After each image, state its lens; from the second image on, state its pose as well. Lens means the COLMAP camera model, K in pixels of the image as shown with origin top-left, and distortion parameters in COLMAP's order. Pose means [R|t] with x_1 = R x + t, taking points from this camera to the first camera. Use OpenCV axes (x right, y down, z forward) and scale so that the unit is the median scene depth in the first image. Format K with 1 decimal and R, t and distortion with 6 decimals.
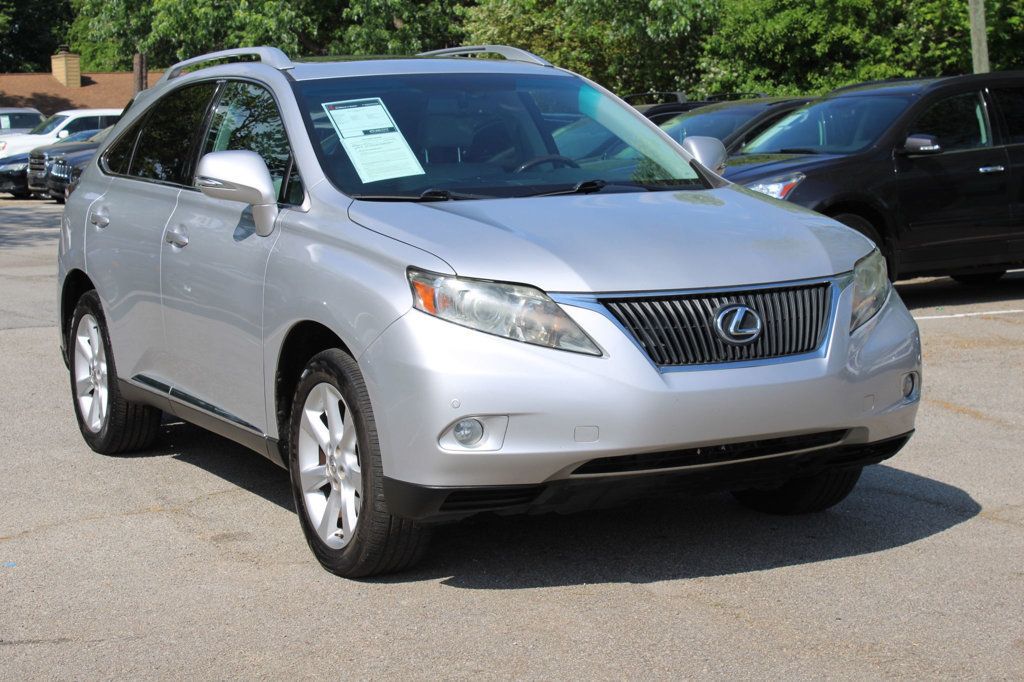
lens RADIAL K [[1953.8, 0, 512.1], [0, 1953.8, 342.6], [0, 0, 1]] dist [-0.057081, 0.000000]
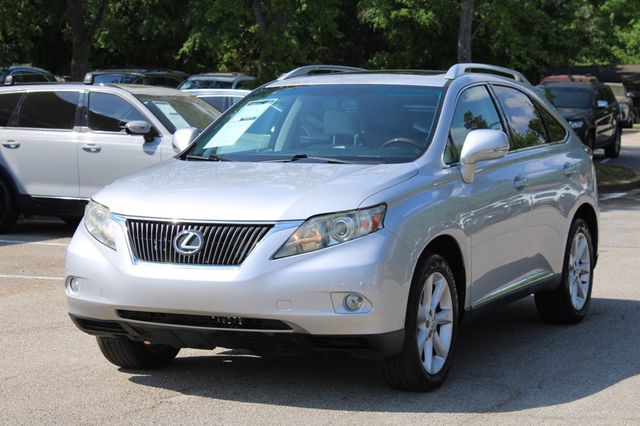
lens RADIAL K [[1569.0, 0, 319.6], [0, 1569.0, 212.6], [0, 0, 1]] dist [-0.014785, 0.000000]
pose [[0.604872, 0.078633, -0.792431, 1.232607], [-0.105050, 0.994295, 0.018478, -0.070518], [0.789363, 0.072068, 0.609682, 0.275361]]
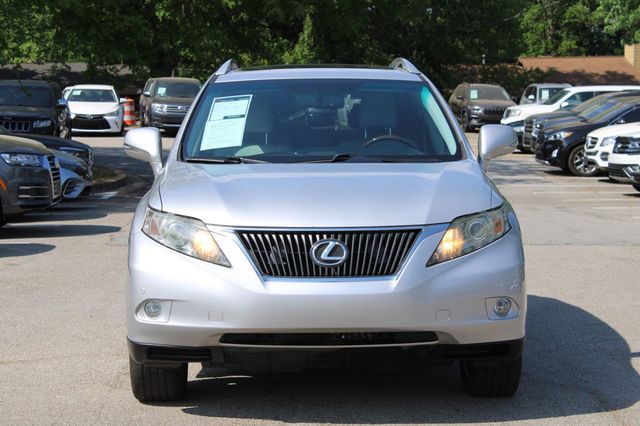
lens RADIAL K [[1569.0, 0, 320.1], [0, 1569.0, 212.6], [0, 0, 1]] dist [-0.014785, 0.000000]
pose [[0.894773, 0.050154, -0.443695, 0.640196], [-0.066282, 0.997582, -0.020903, -0.014584], [0.441574, 0.048113, 0.895934, -0.080722]]
